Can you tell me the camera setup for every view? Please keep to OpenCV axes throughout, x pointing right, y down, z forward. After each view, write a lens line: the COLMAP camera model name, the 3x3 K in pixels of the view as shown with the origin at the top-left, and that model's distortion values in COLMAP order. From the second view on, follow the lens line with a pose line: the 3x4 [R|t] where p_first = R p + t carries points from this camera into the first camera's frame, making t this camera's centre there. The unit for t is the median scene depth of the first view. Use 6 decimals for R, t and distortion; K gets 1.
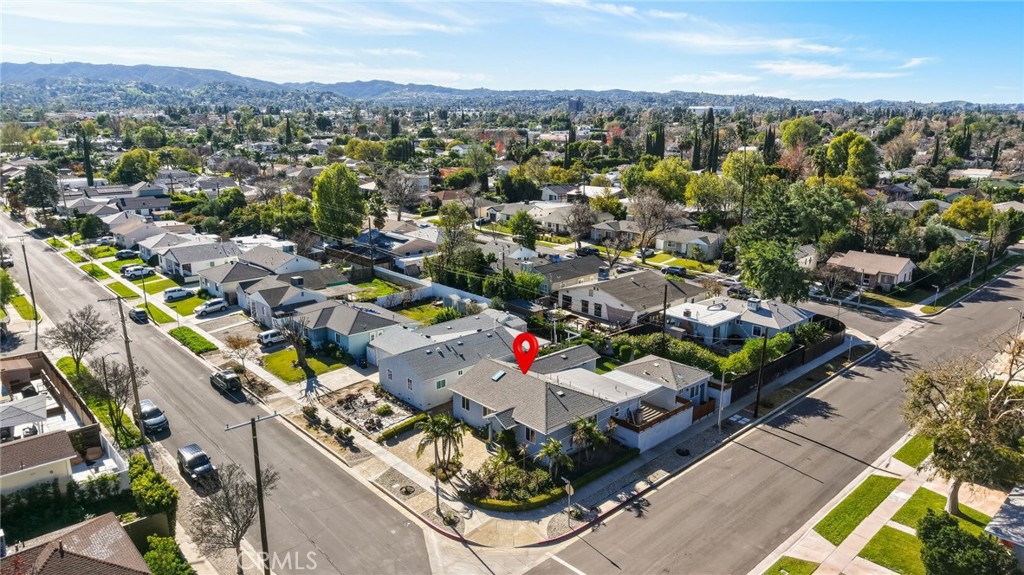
lens RADIAL K [[685.1, 0, 512.3], [0, 685.1, 286.6], [0, 0, 1]] dist [-0.001964, -0.001234]
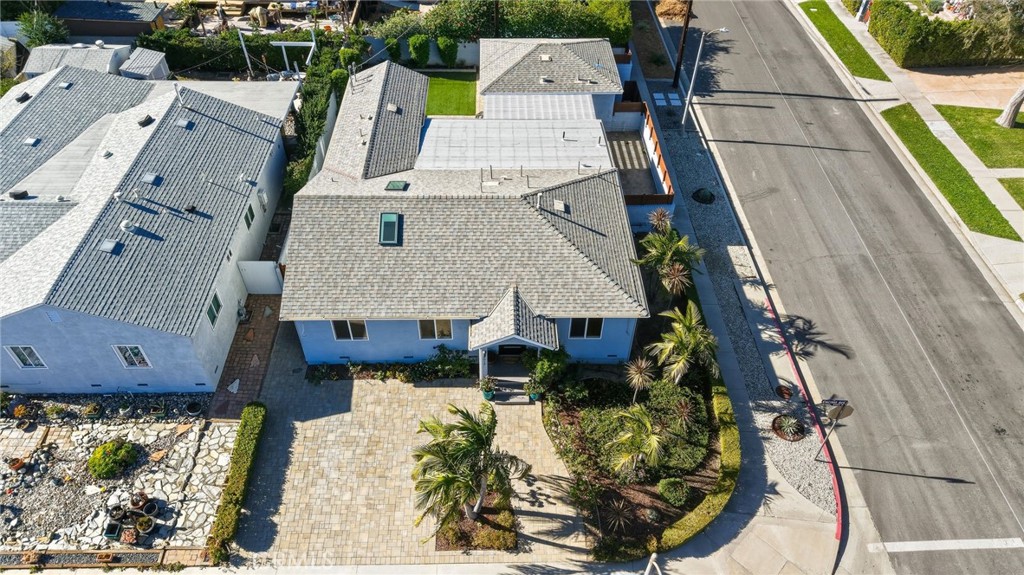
lens RADIAL K [[685.1, 0, 512.0], [0, 685.1, 288.5], [0, 0, 1]] dist [-0.001964, -0.001234]
pose [[0.654483, -0.529049, 0.540147, -0.199645], [0.168986, 0.798692, 0.577525, -0.057890], [-0.736950, -0.286703, 0.612132, 0.669352]]
